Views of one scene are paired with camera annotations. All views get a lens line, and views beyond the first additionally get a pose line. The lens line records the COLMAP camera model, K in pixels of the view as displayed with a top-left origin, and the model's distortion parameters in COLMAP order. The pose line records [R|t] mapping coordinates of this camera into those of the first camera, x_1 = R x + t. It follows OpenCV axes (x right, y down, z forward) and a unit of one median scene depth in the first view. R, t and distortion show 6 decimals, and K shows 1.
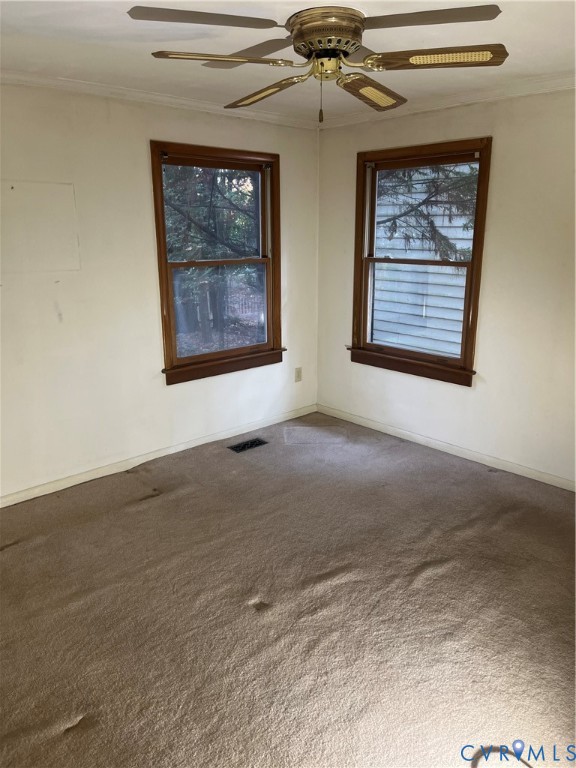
lens RADIAL K [[589.7, 0, 287.4], [0, 589.7, 374.0], [0, 0, 1]] dist [0.094187, -0.134719]
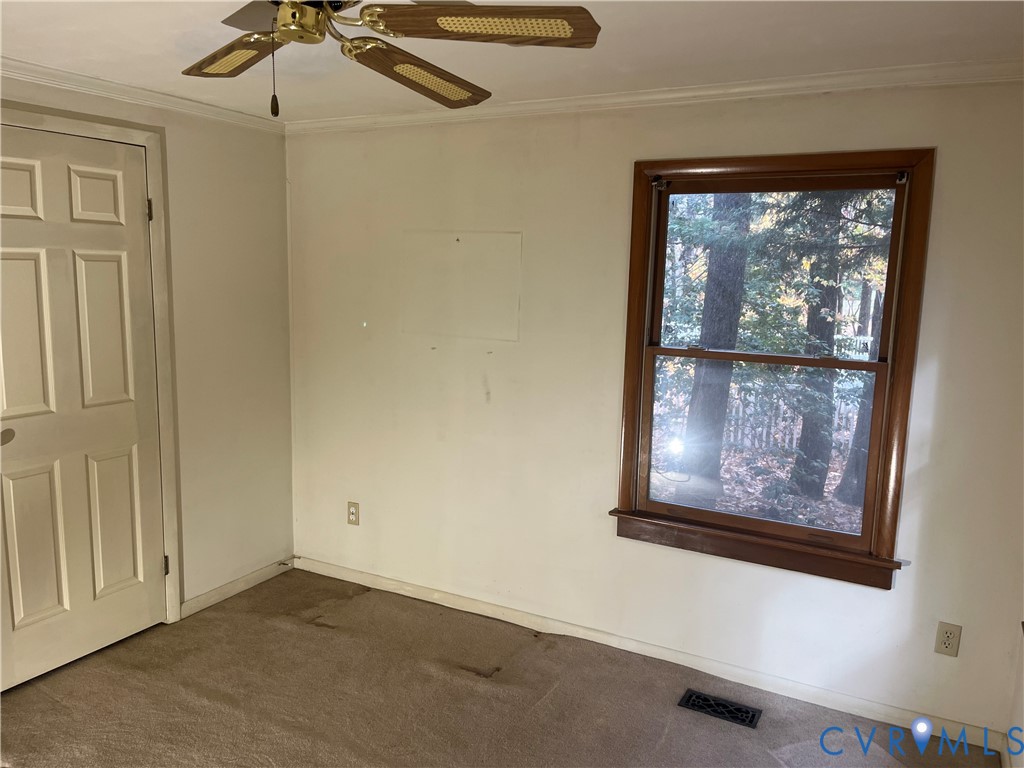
lens RADIAL K [[770.8, 0, 512.7], [0, 770.8, 375.9], [0, 0, 1]] dist [0.077330, -0.102176]
pose [[0.331635, 0.139557, -0.933029, 0.555842], [-0.260303, 0.964143, 0.051689, -0.174261], [0.906786, 0.225728, 0.356070, 0.628366]]
